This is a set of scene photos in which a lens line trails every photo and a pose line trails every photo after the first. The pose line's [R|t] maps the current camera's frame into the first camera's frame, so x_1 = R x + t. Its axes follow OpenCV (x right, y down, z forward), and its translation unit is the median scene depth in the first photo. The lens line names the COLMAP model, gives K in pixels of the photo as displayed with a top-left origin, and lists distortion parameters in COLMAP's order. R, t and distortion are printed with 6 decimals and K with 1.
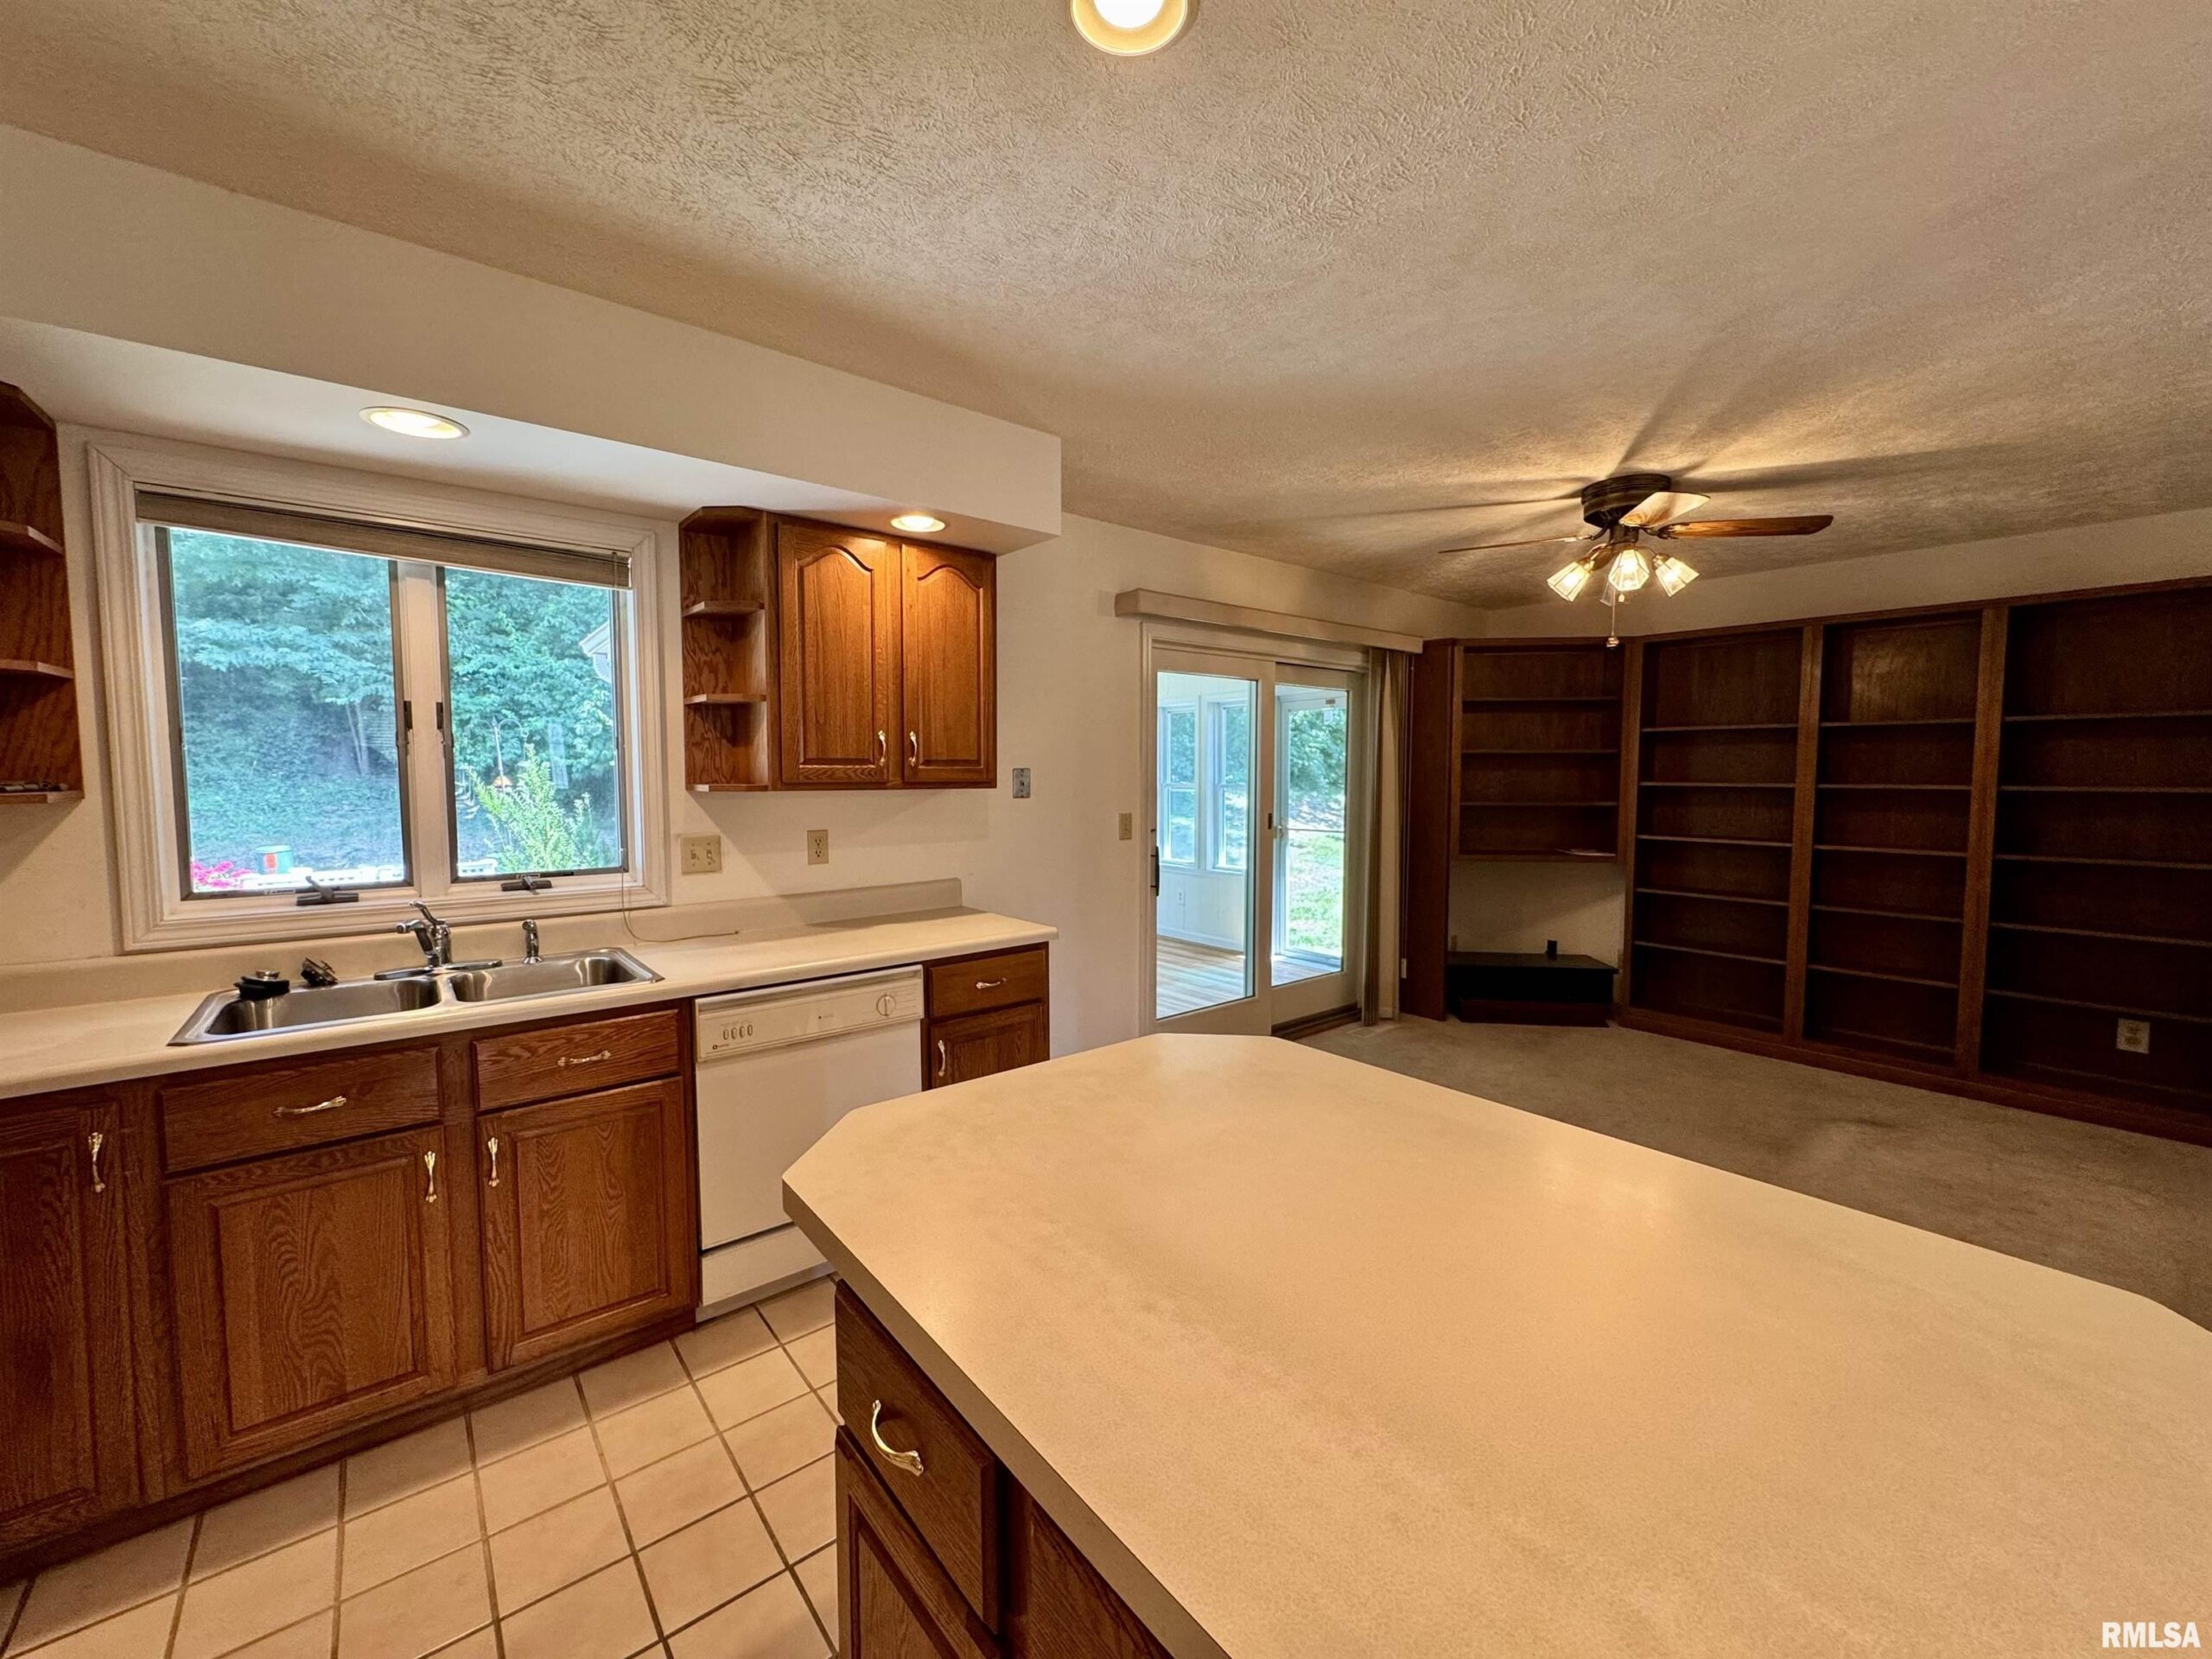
lens RADIAL K [[882.8, 0, 1105.5], [0, 882.8, 826.3], [0, 0, 1]] dist [-0.003484, 0.000776]
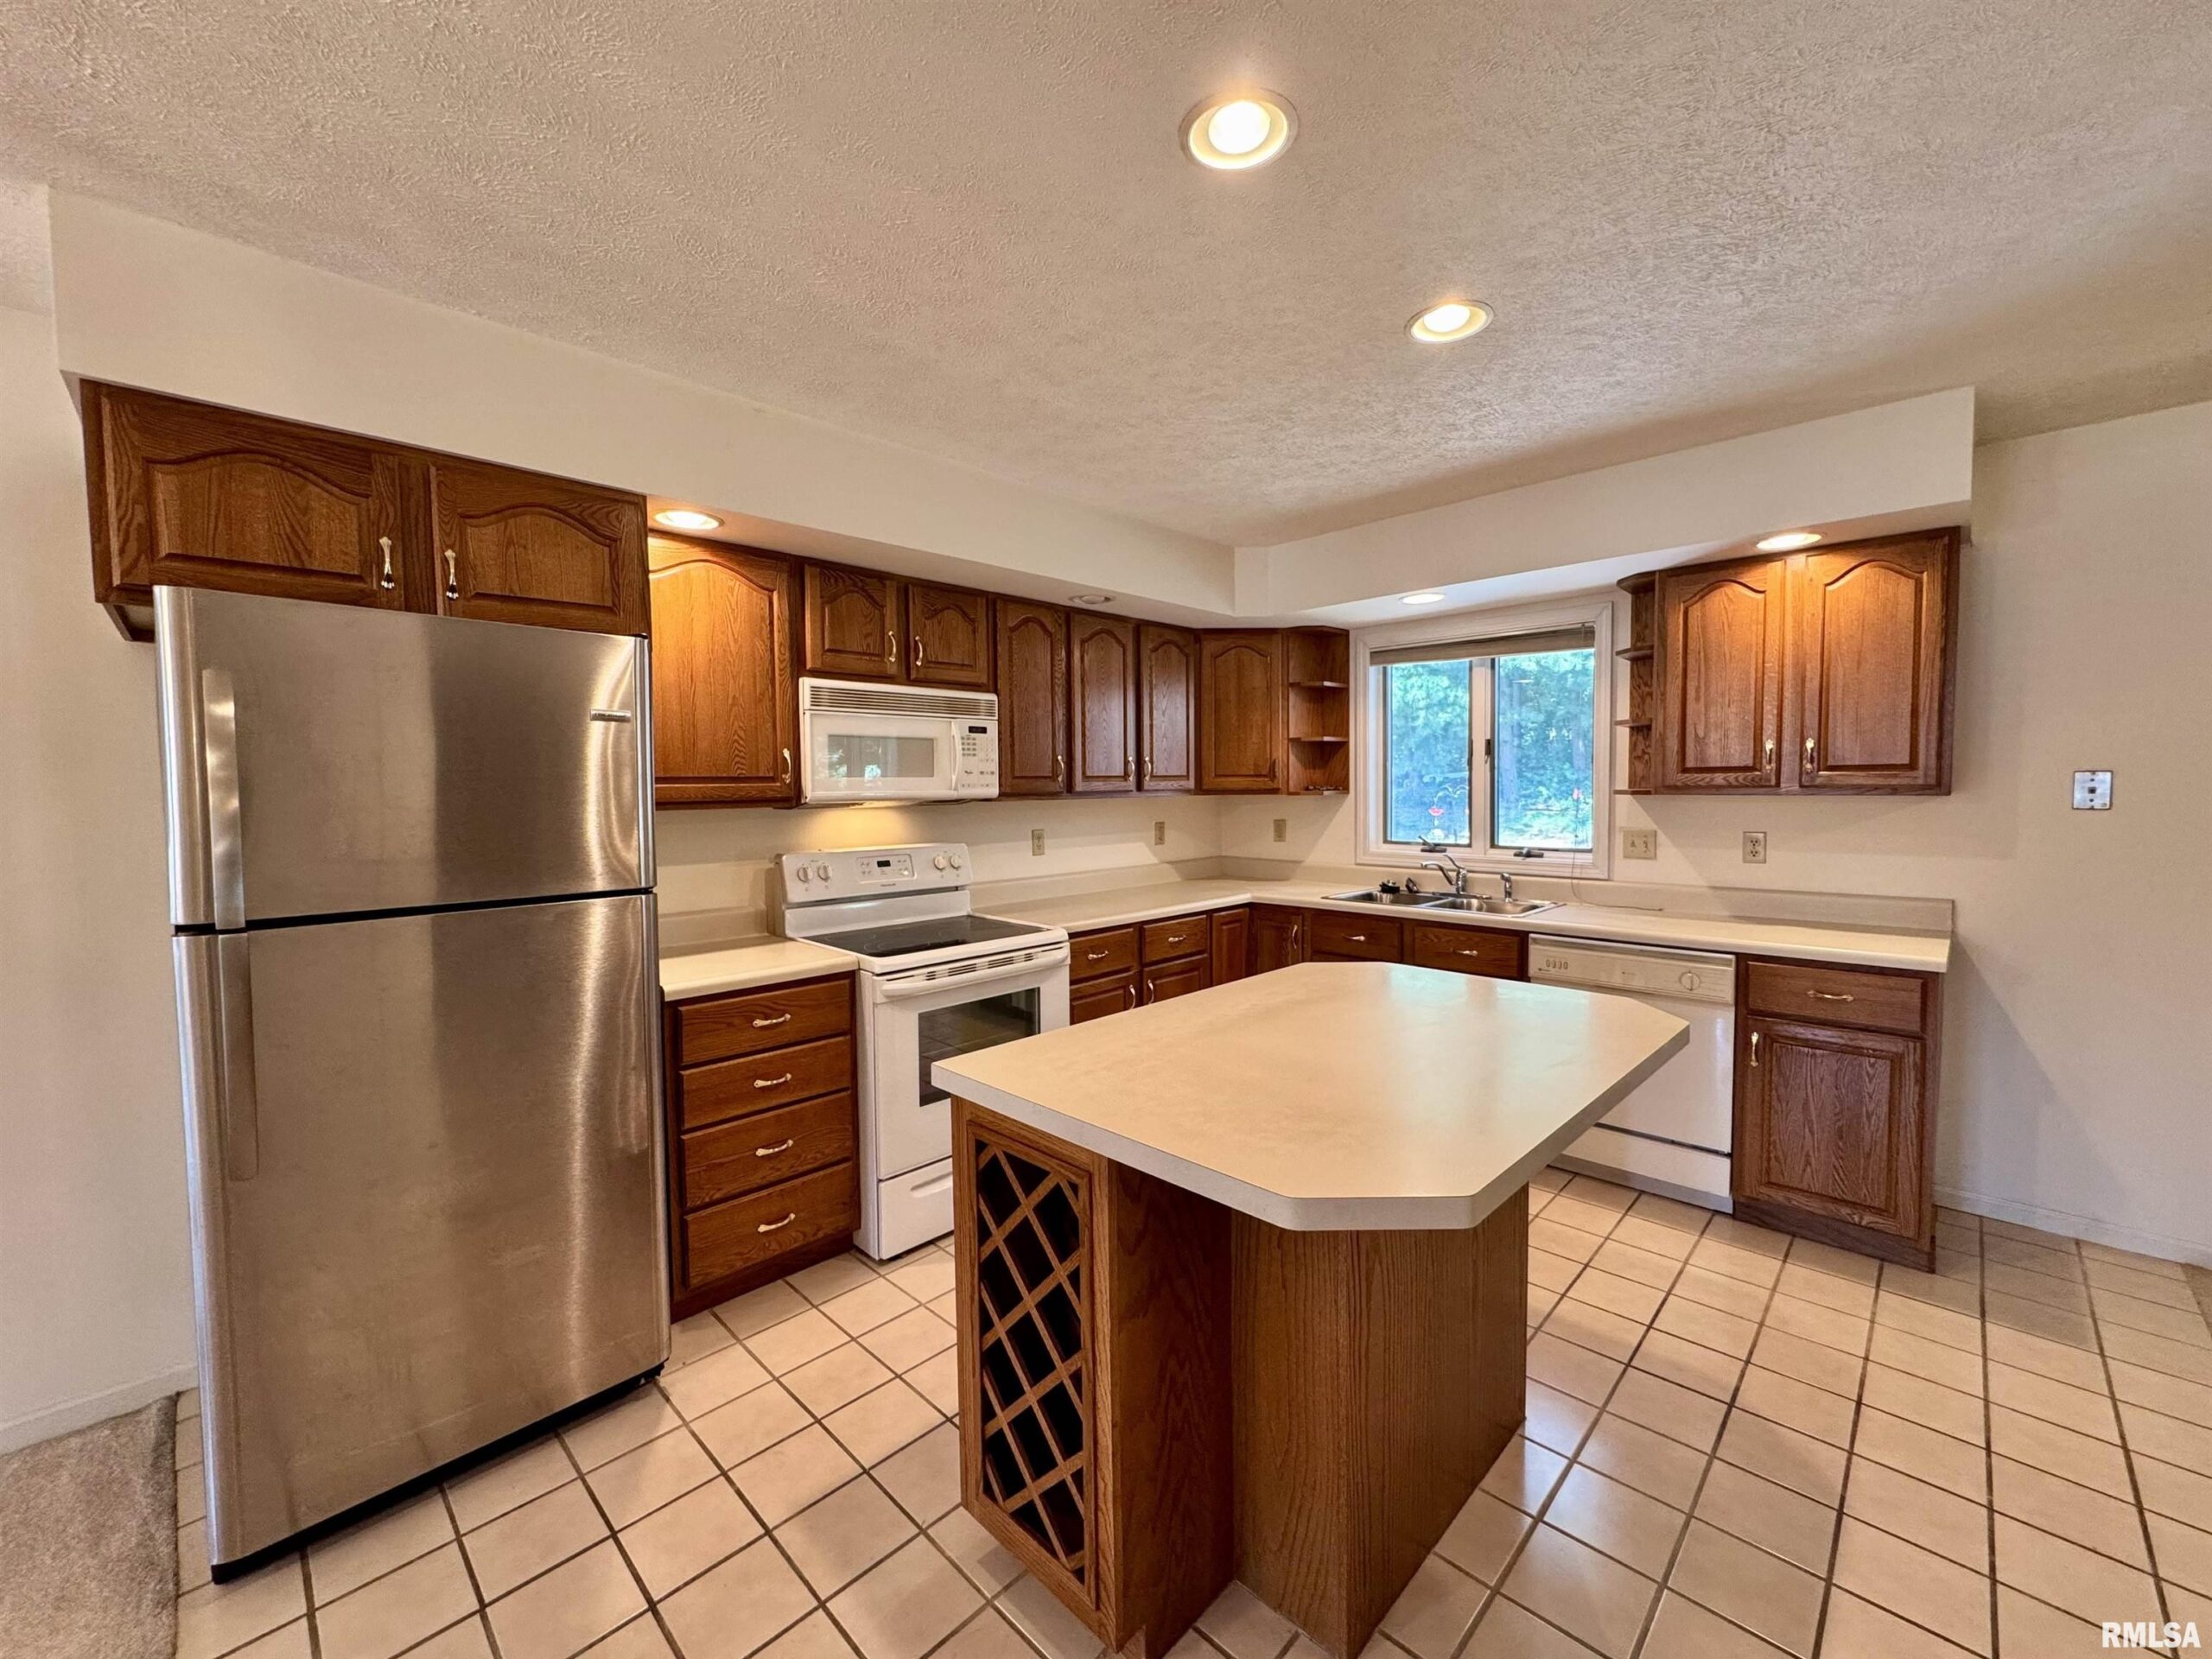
lens RADIAL K [[882.8, 0, 1105.5], [0, 882.8, 826.3], [0, 0, 1]] dist [-0.003484, 0.000776]
pose [[0.106255, 0.047084, -0.993224, 0.769811], [-0.050939, 0.997824, 0.041853, -0.008271], [0.993033, 0.046147, 0.108422, 0.100736]]
